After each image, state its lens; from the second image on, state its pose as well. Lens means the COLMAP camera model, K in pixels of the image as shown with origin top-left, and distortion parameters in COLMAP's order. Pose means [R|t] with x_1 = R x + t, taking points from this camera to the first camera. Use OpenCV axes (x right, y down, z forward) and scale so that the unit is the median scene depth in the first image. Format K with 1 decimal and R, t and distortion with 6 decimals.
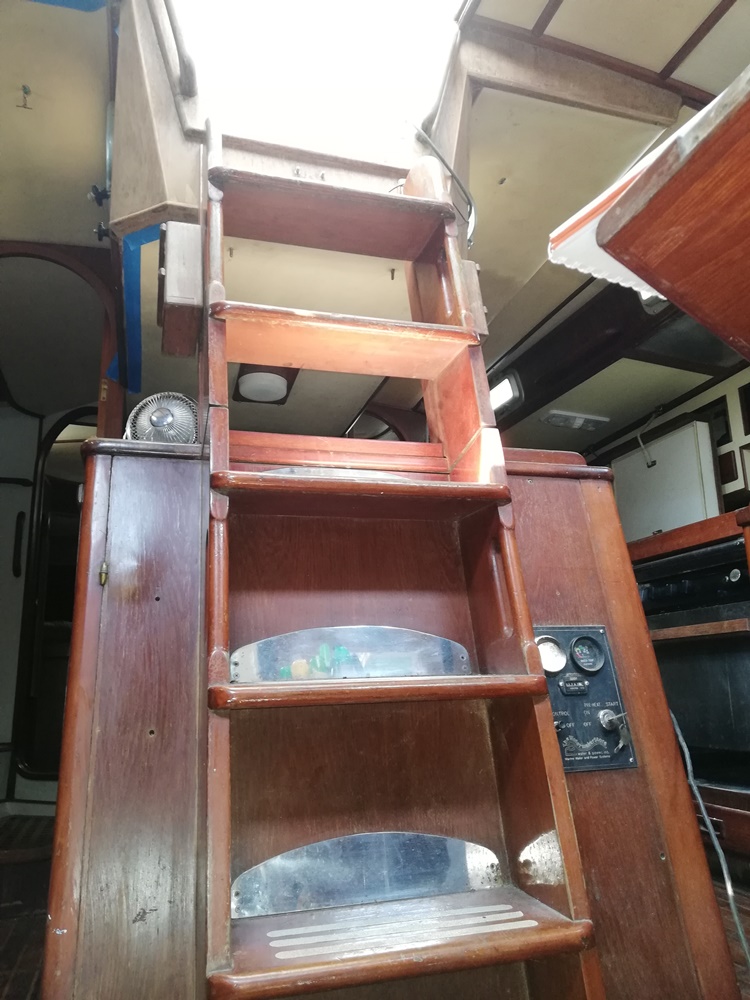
lens RADIAL K [[747.8, 0, 377.2], [0, 747.8, 501.5], [0, 0, 1]] dist [0.013743, -0.036825]
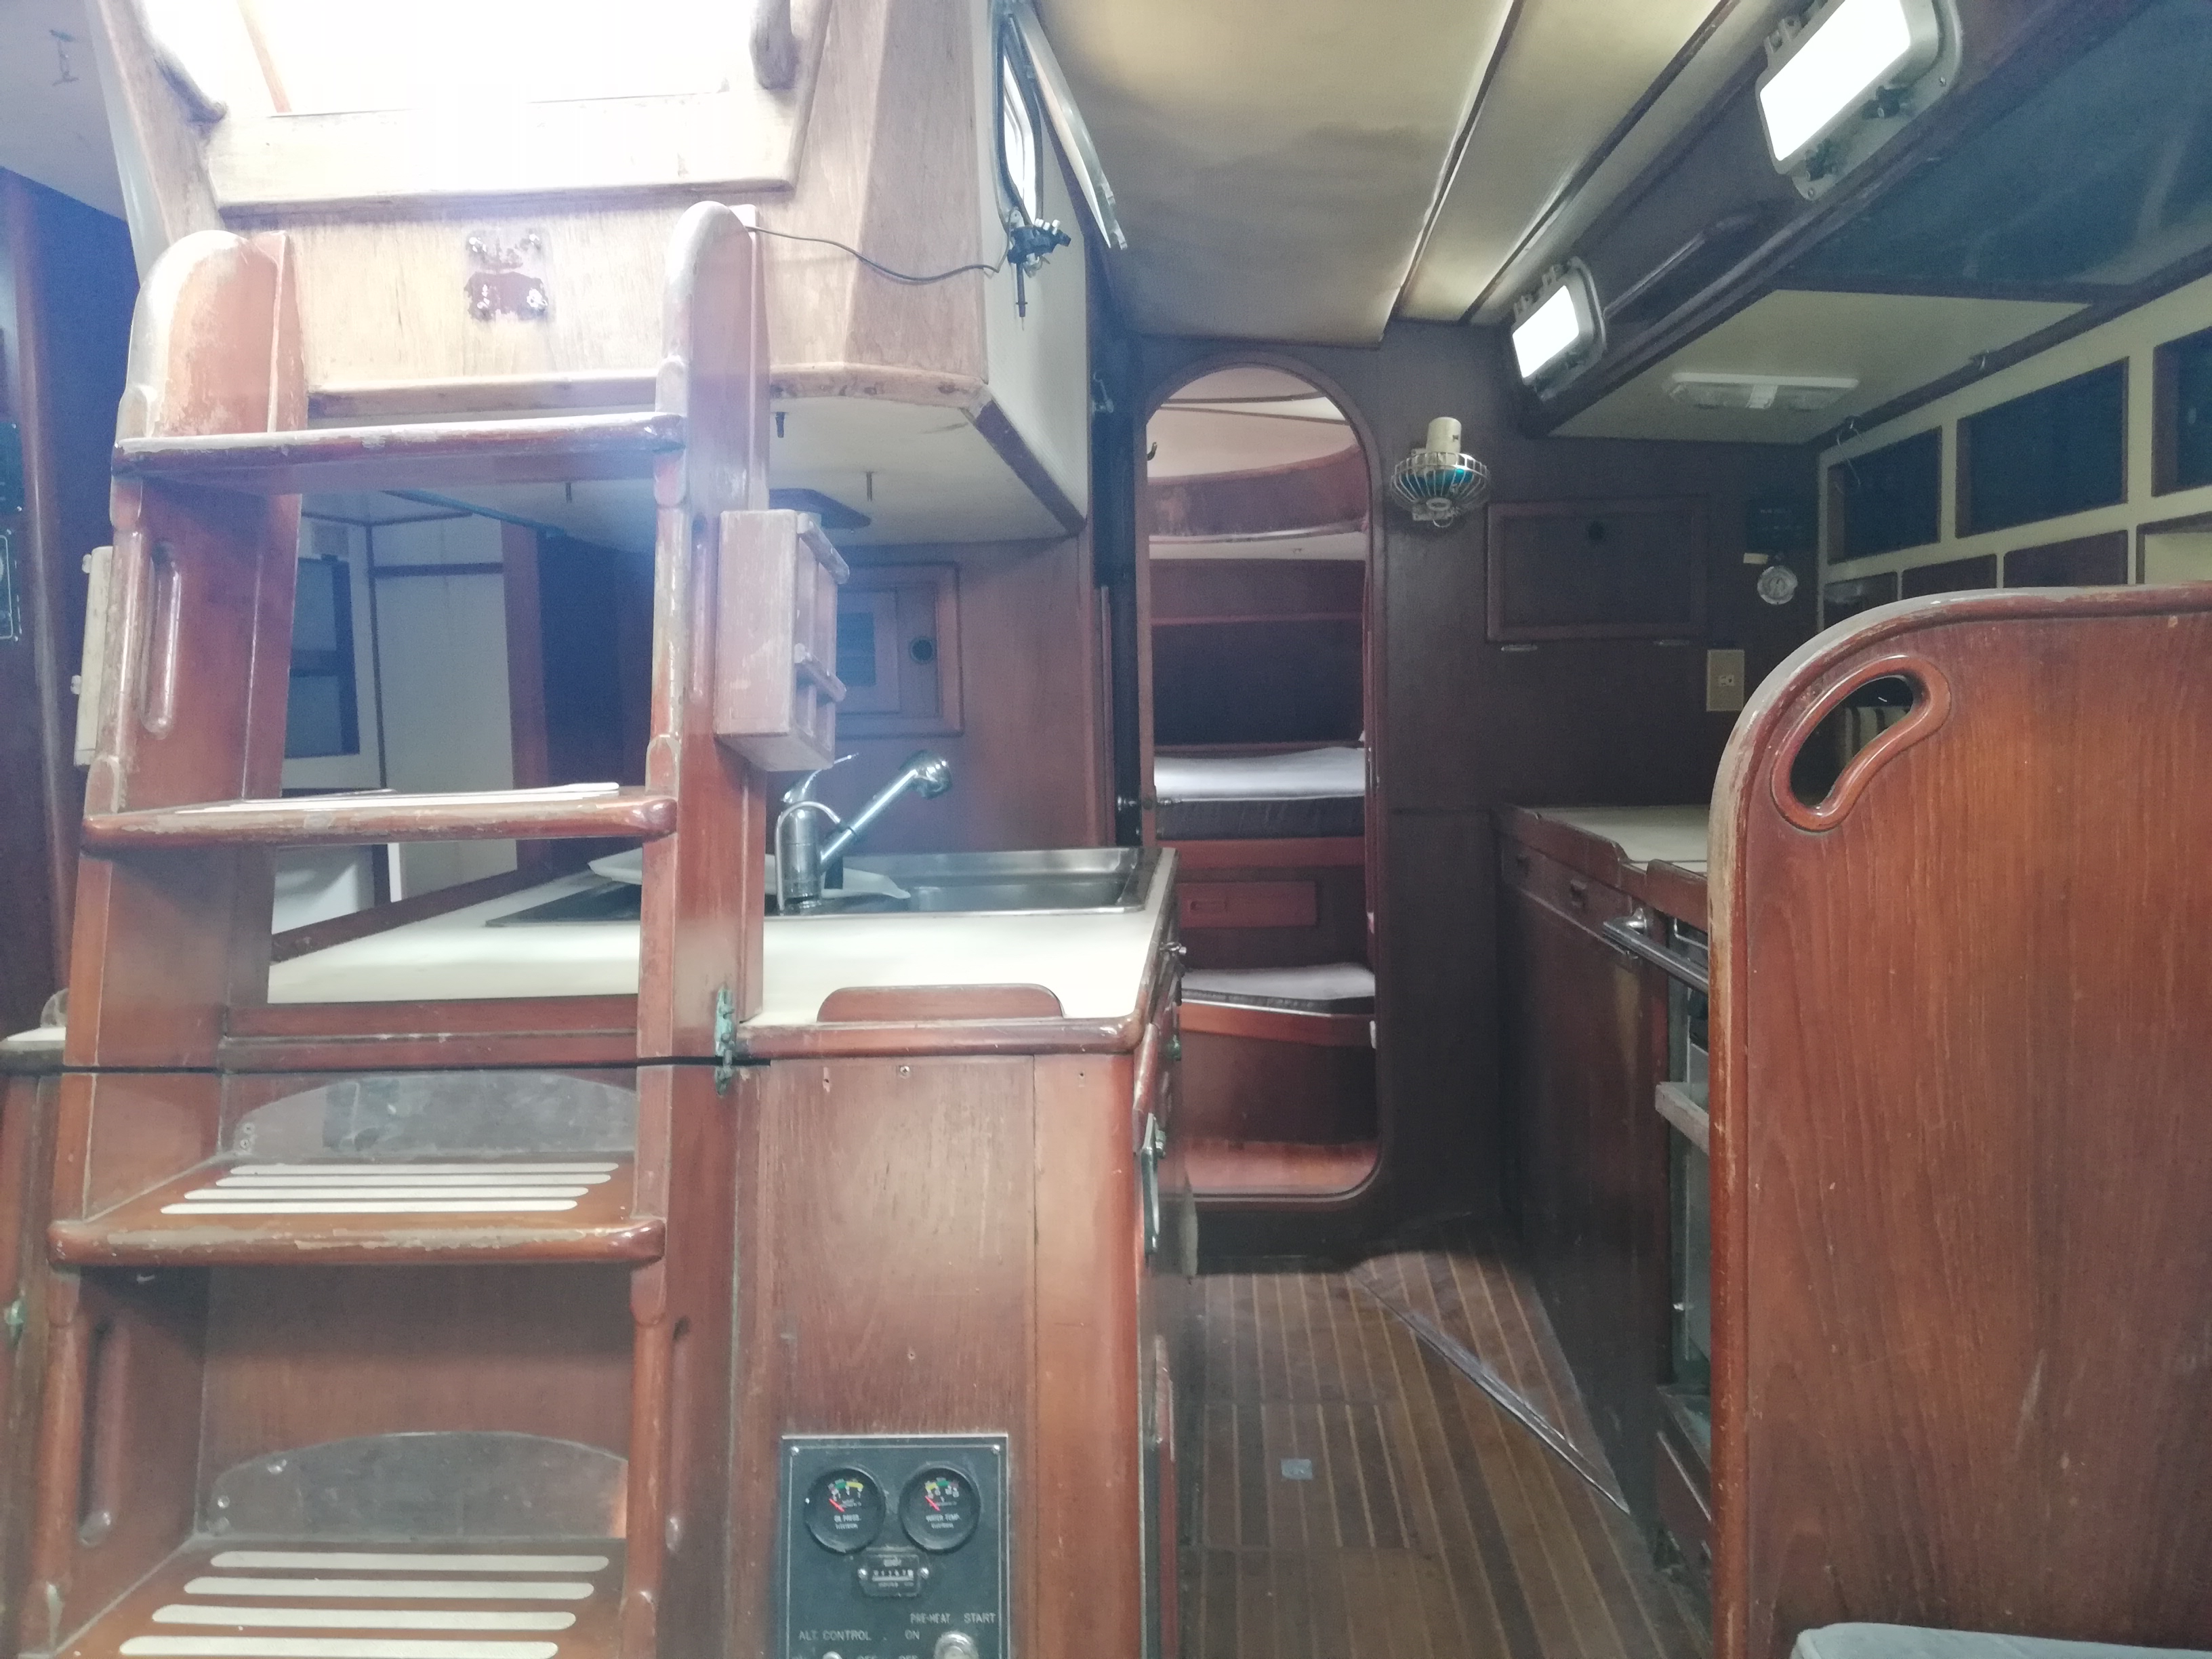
lens RADIAL K [[1654.1, 0, 1109.4], [0, 1654.1, 823.5], [0, 0, 1]] dist [0.013743, -0.036825]
pose [[0.935298, 0.025191, -0.352962, 0.578626], [0.086097, 0.951288, 0.296036, -0.388400], [0.343226, -0.307271, 0.887570, 0.208434]]
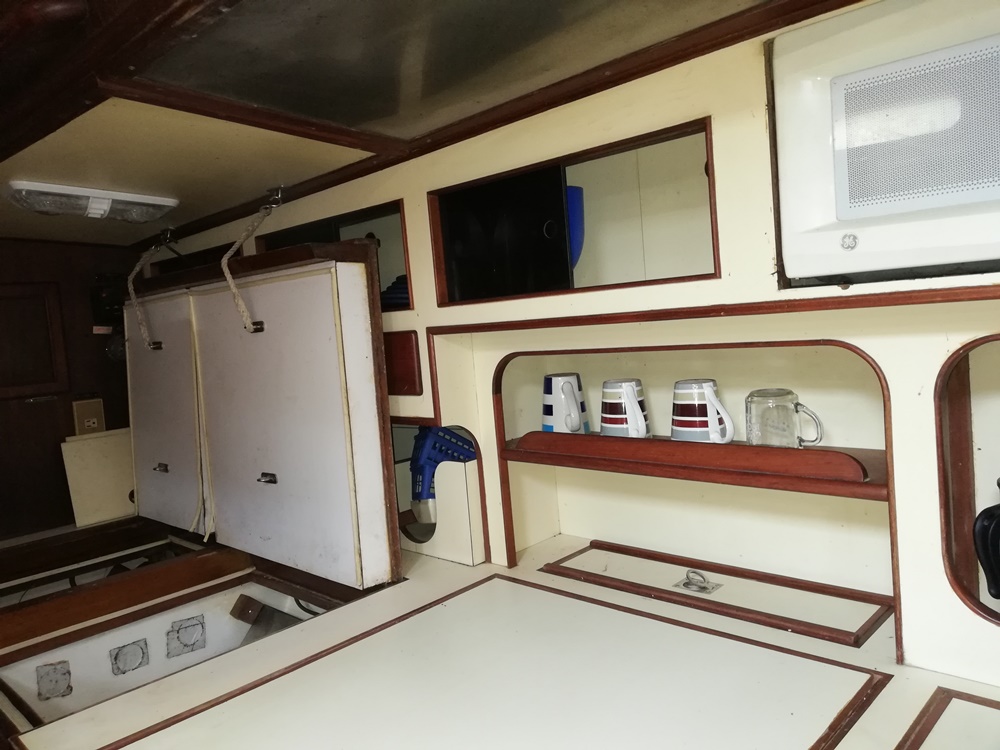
lens RADIAL K [[747.8, 0, 504.1], [0, 747.8, 365.5], [0, 0, 1]] dist [0.013743, -0.036825]
pose [[0.869453, -0.084611, 0.486716, 0.563625], [-0.051304, 0.964432, 0.259305, -0.314931], [-0.491344, -0.250424, 0.834187, 1.106371]]
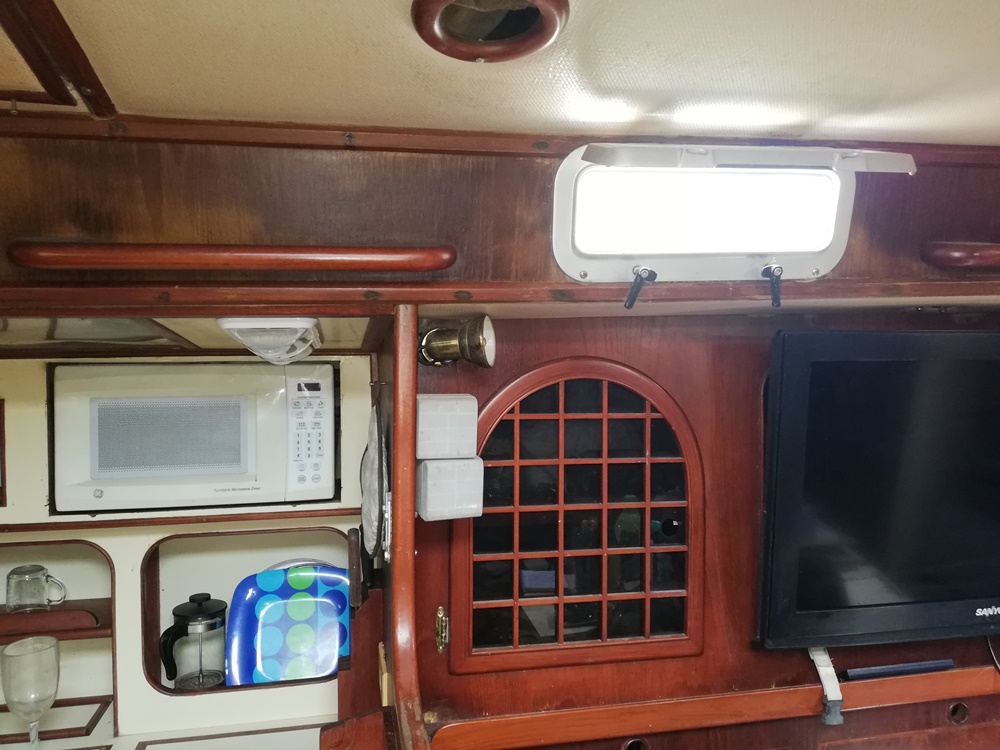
lens RADIAL K [[747.8, 0, 489.3], [0, 747.8, 392.2], [0, 0, 1]] dist [0.013743, -0.036825]
pose [[0.080978, -0.006165, 0.996697, 0.183075], [-0.233760, 0.971973, 0.025005, -0.519449], [-0.968916, -0.235013, 0.077267, 0.949207]]
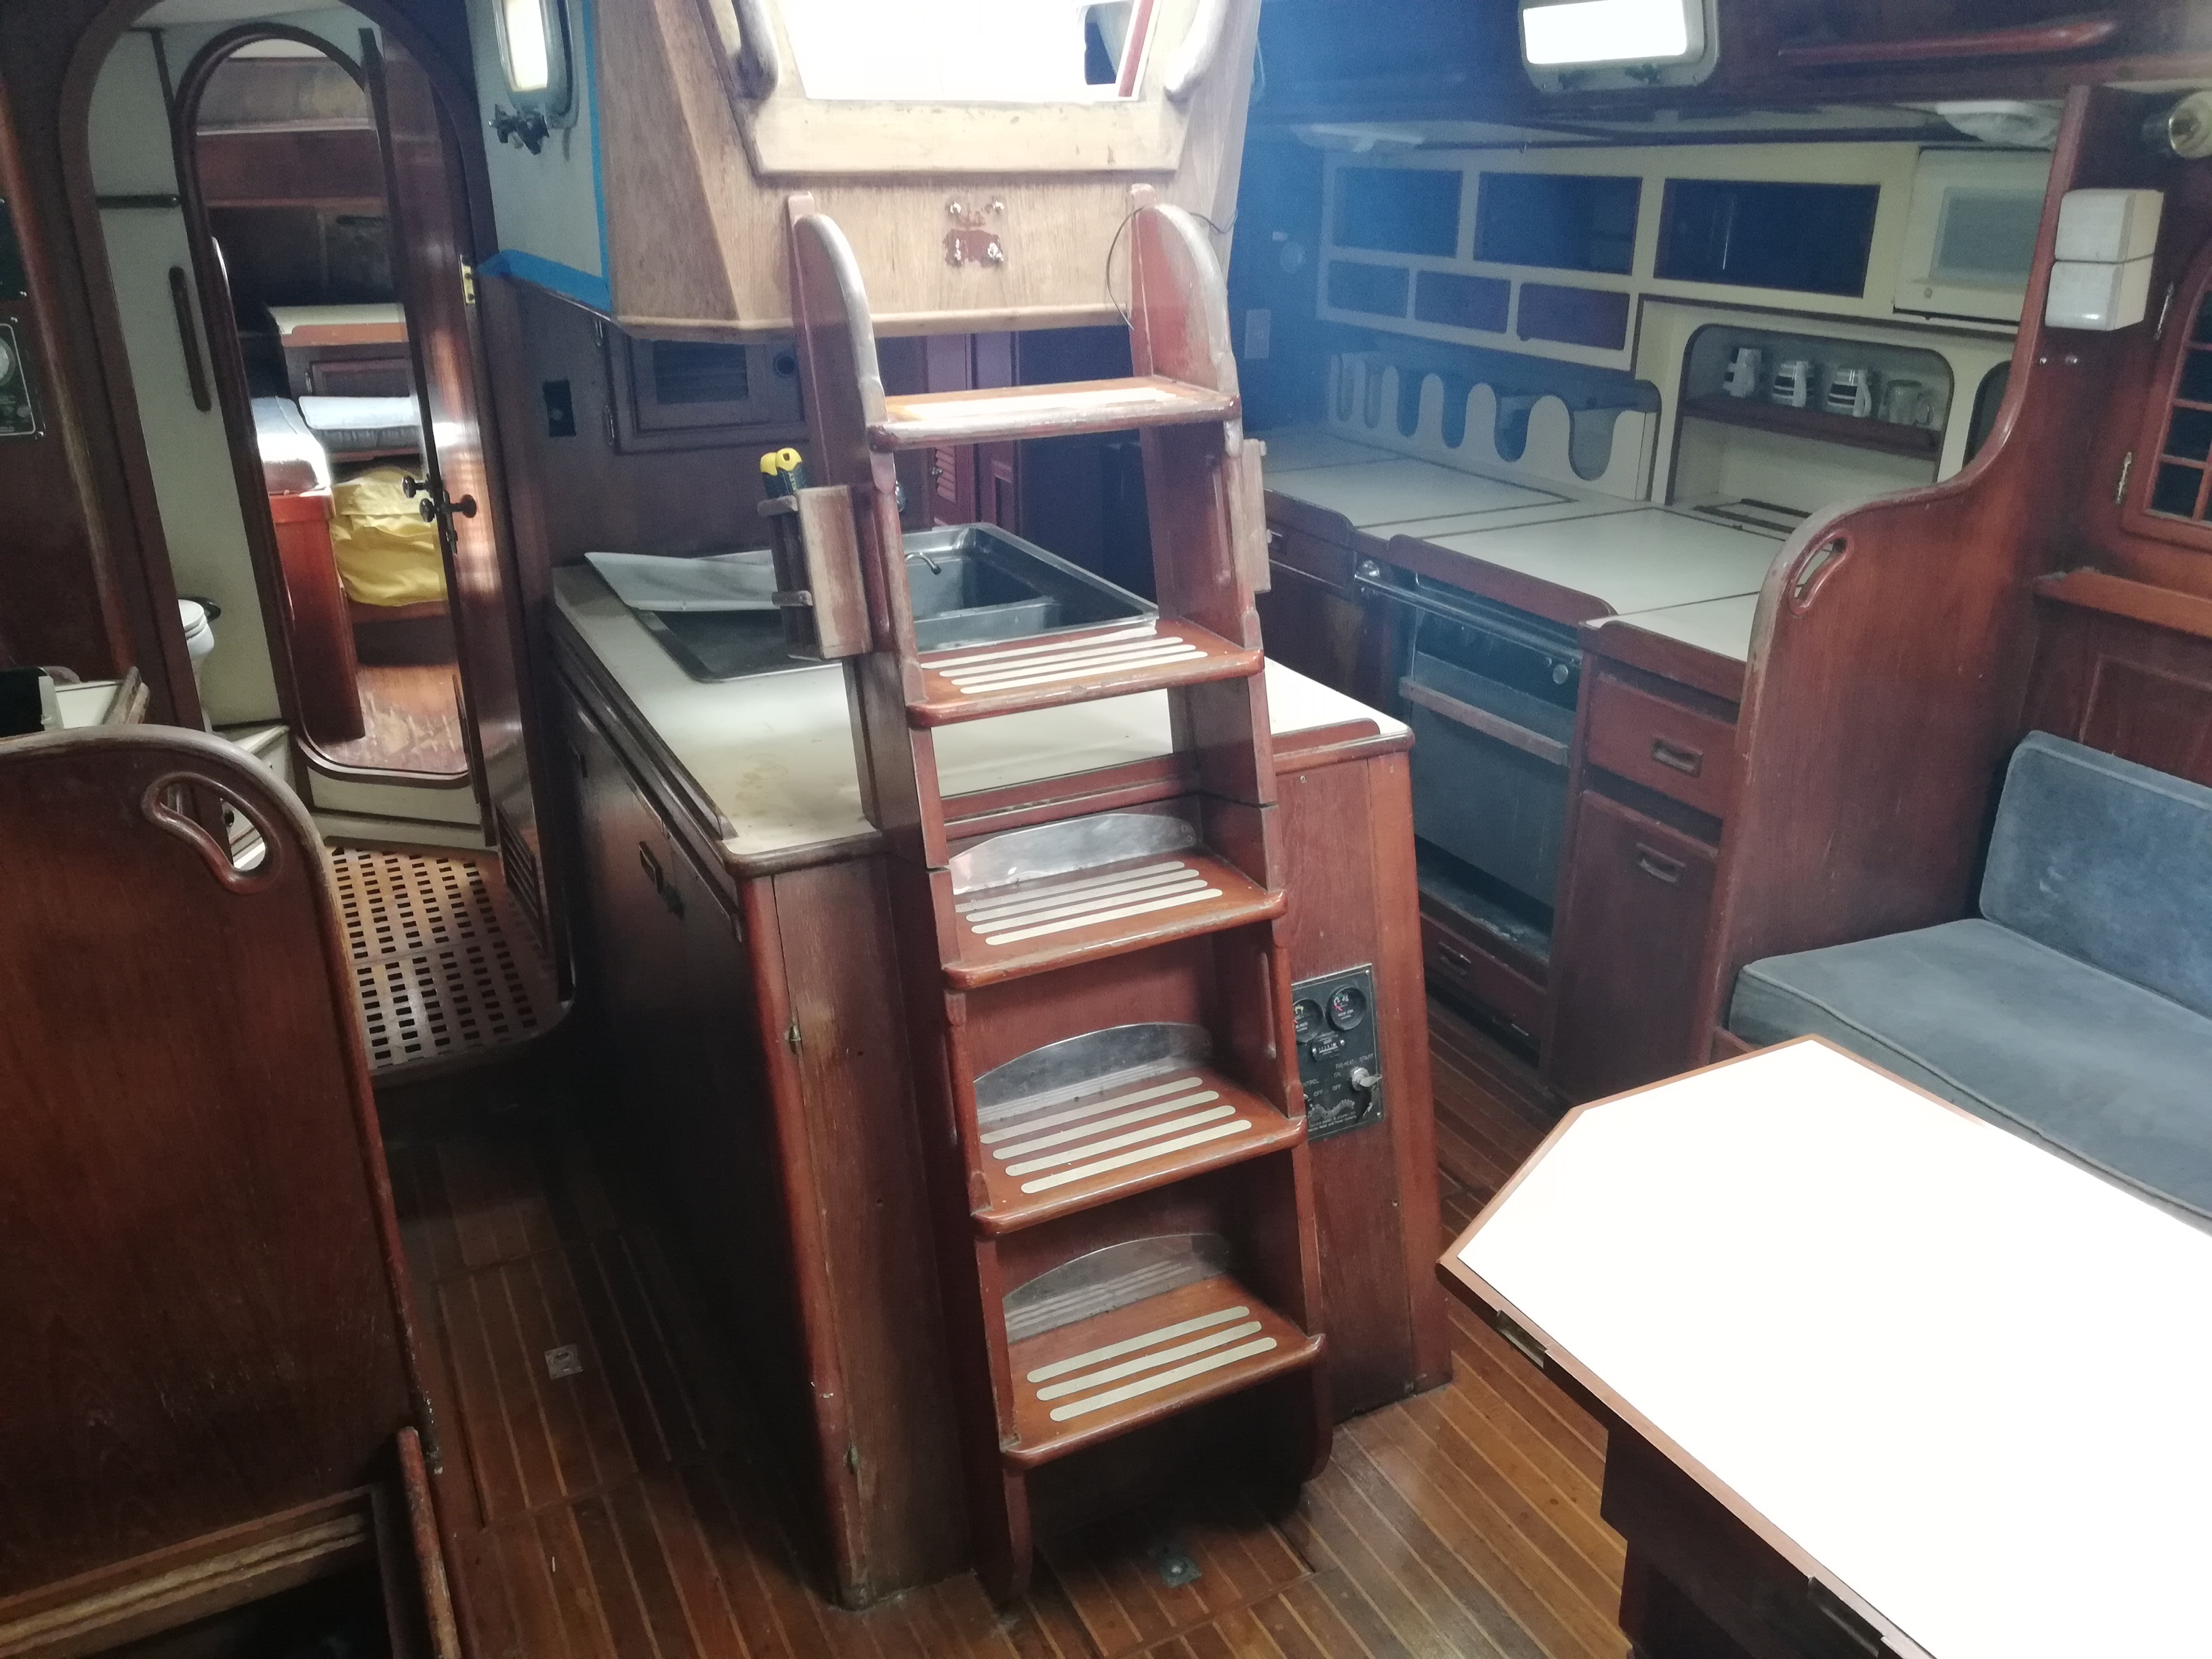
lens RADIAL K [[1654.1, 0, 1101.7], [0, 1654.1, 817.4], [0, 0, 1]] dist [0.013743, -0.036825]
pose [[0.985284, -0.041203, 0.165884, -0.227017], [-0.062870, 0.815109, 0.575886, -0.805903], [-0.158941, -0.577841, 0.800523, -0.245097]]
